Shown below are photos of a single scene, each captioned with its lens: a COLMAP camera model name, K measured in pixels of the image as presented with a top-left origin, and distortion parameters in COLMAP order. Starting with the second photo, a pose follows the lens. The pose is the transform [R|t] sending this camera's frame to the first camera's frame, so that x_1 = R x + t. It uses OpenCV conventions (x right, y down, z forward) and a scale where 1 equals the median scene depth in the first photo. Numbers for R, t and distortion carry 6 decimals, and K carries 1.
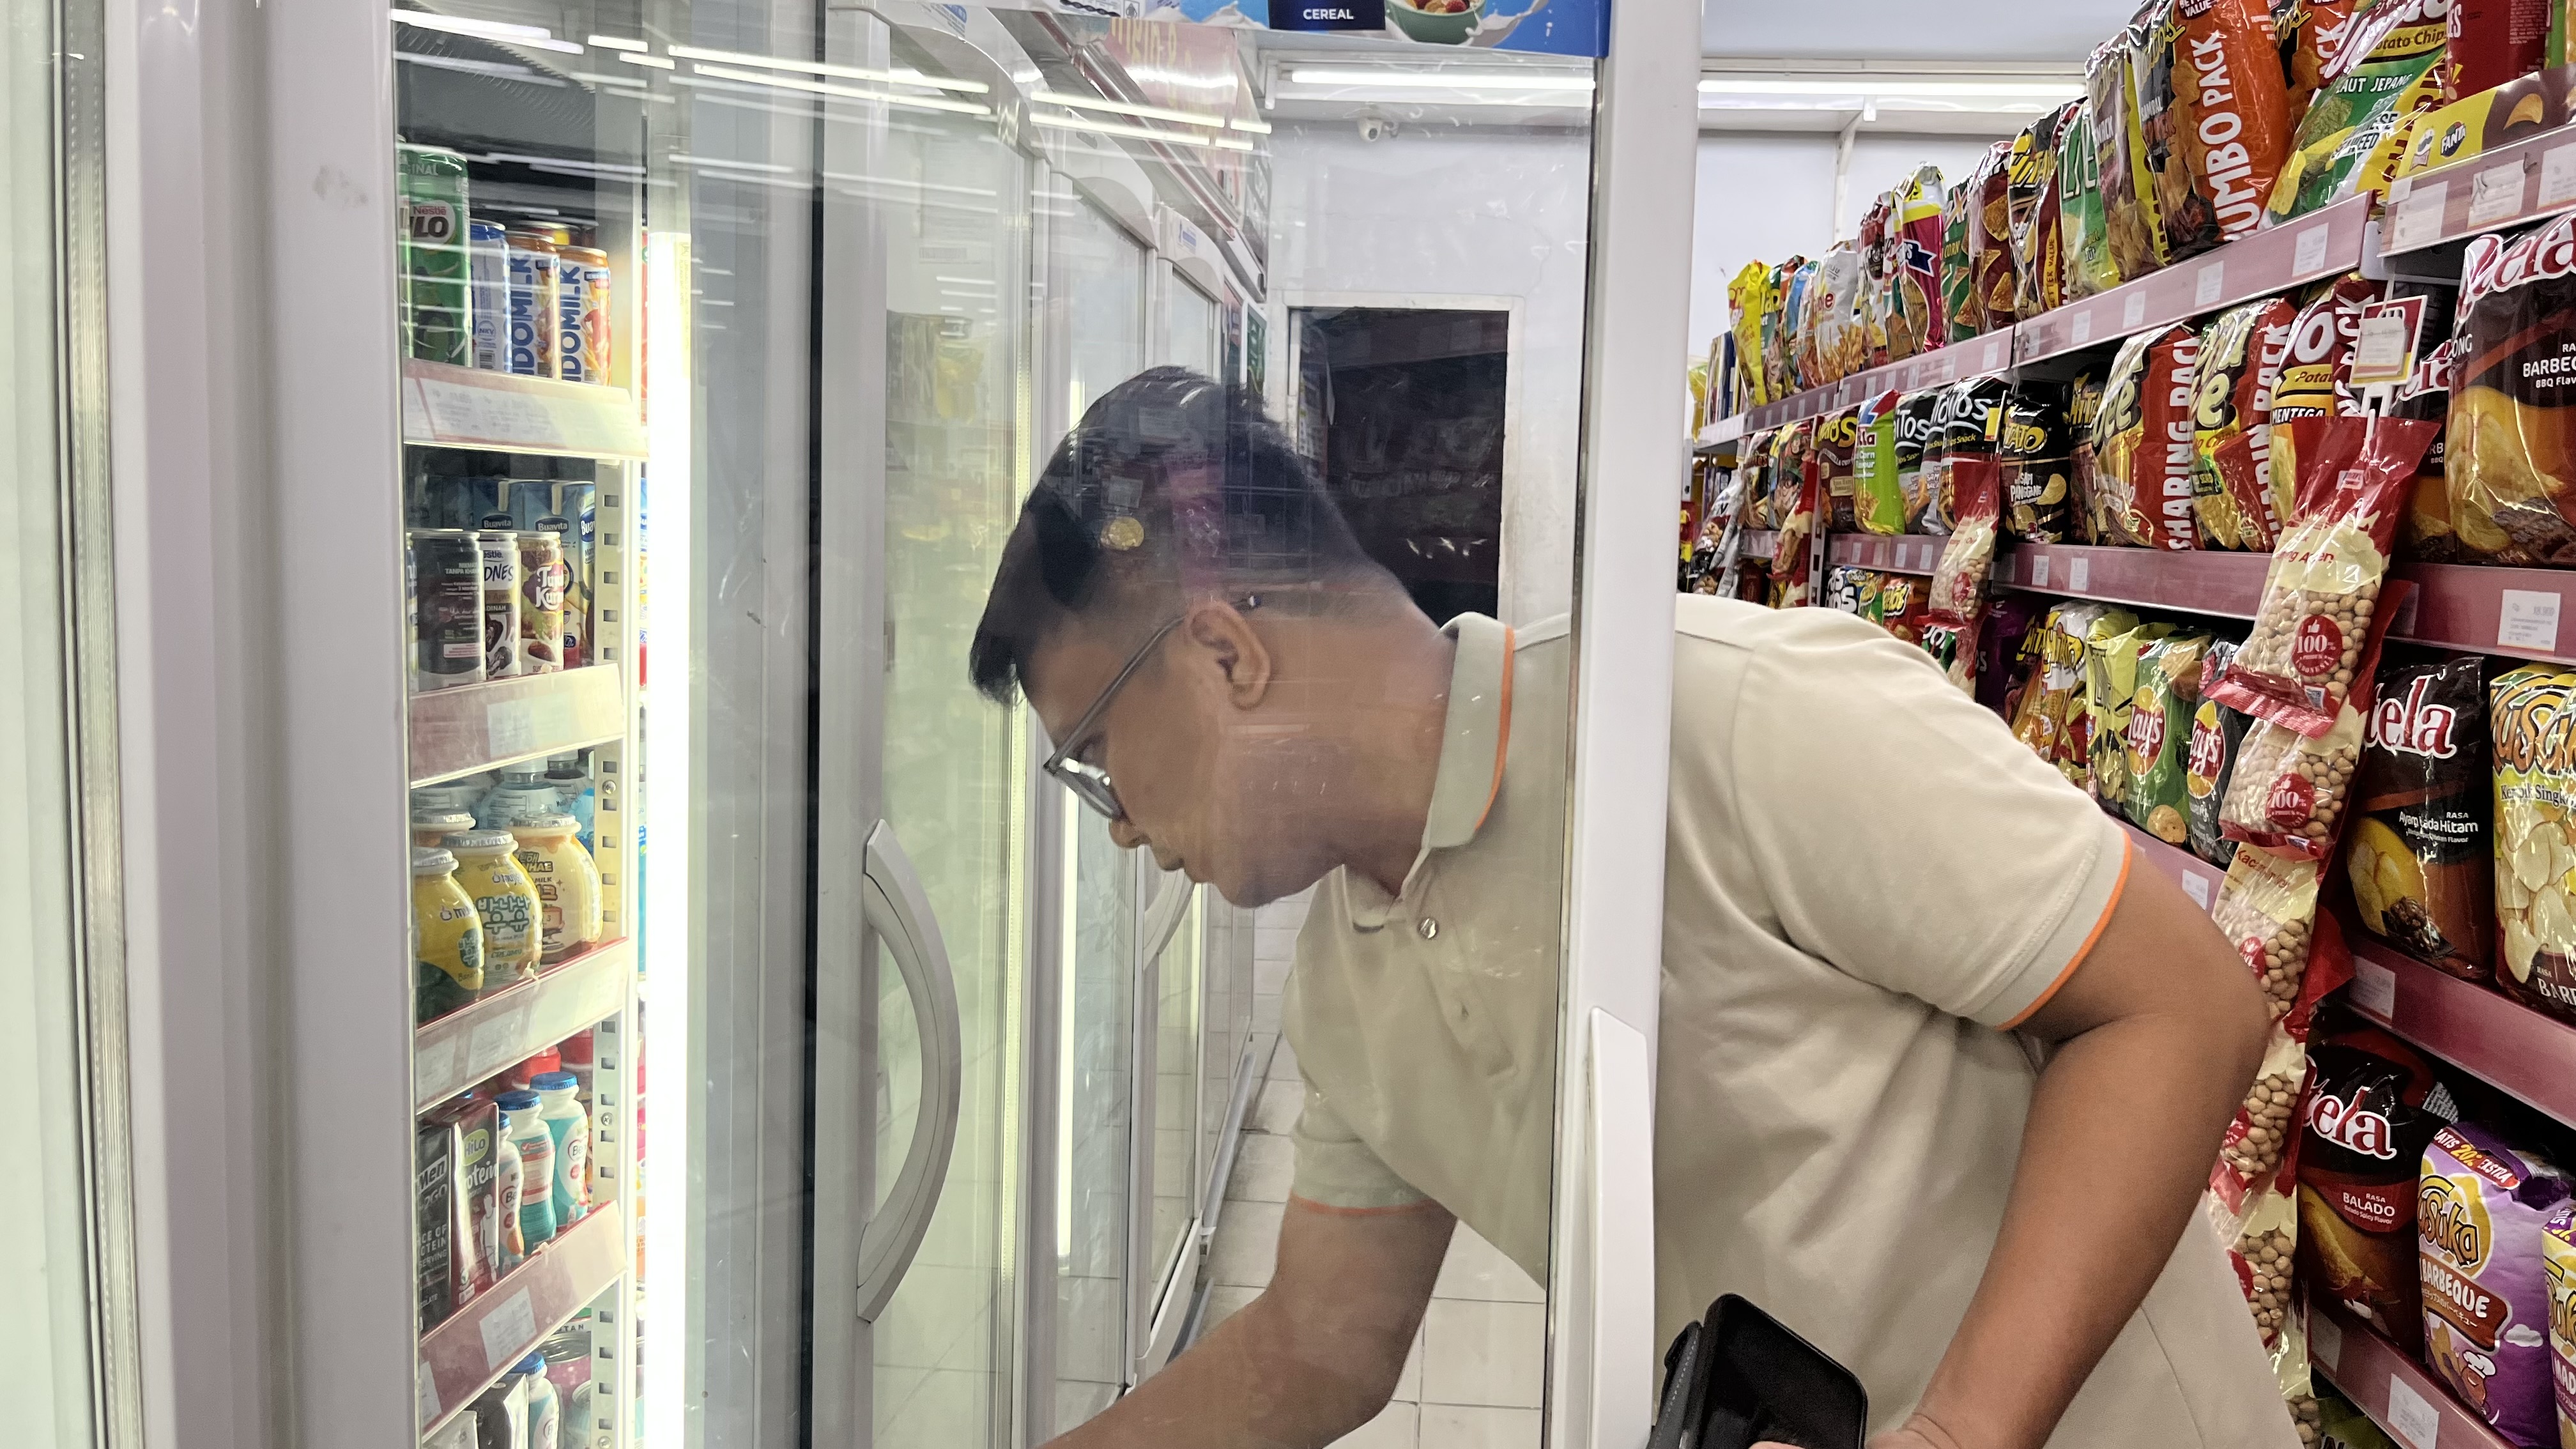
lens RADIAL K [[1968.9, 0, 1306.6], [0, 1968.9, 729.0], [0, 0, 1]] dist [-0.004949, -0.007106]
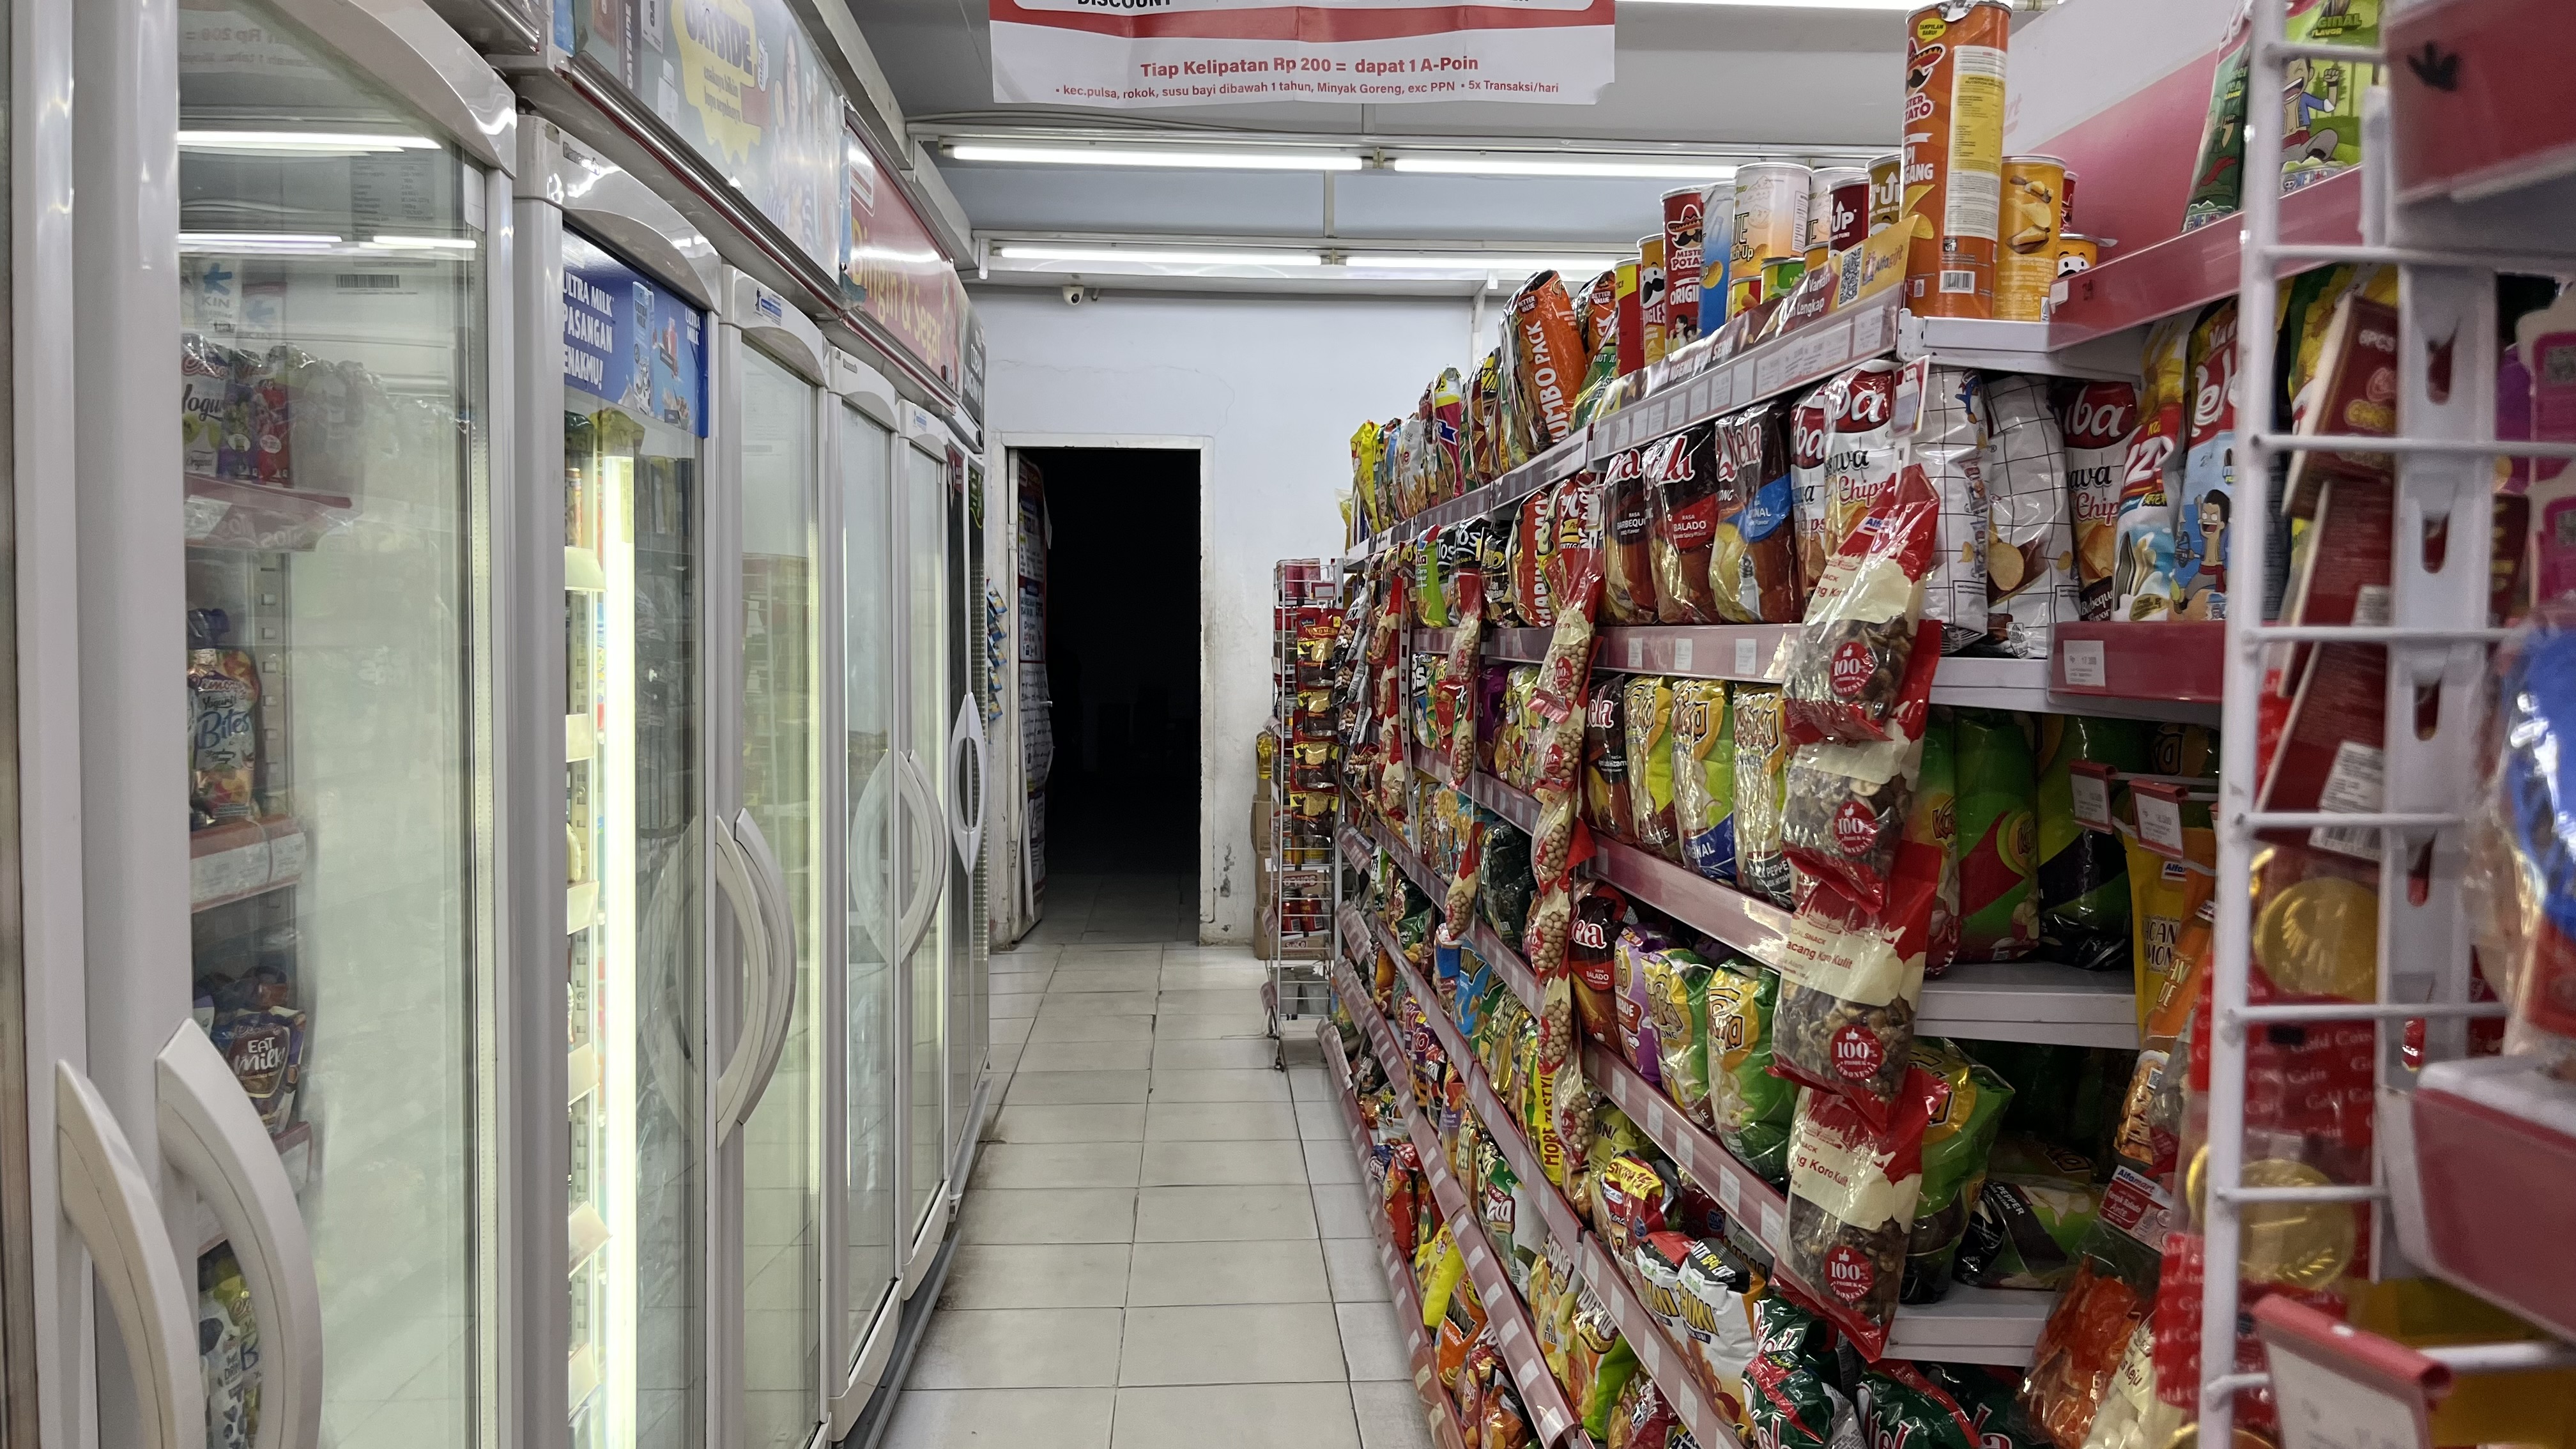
lens RADIAL K [[1968.9, 0, 1284.4], [0, 1968.9, 702.8], [0, 0, 1]] dist [-0.004949, -0.007106]
pose [[0.991818, -0.028753, 0.124381, 0.014548], [0.037735, 0.996800, -0.070474, 0.050251], [-0.121957, 0.074591, 0.989729, -0.375217]]
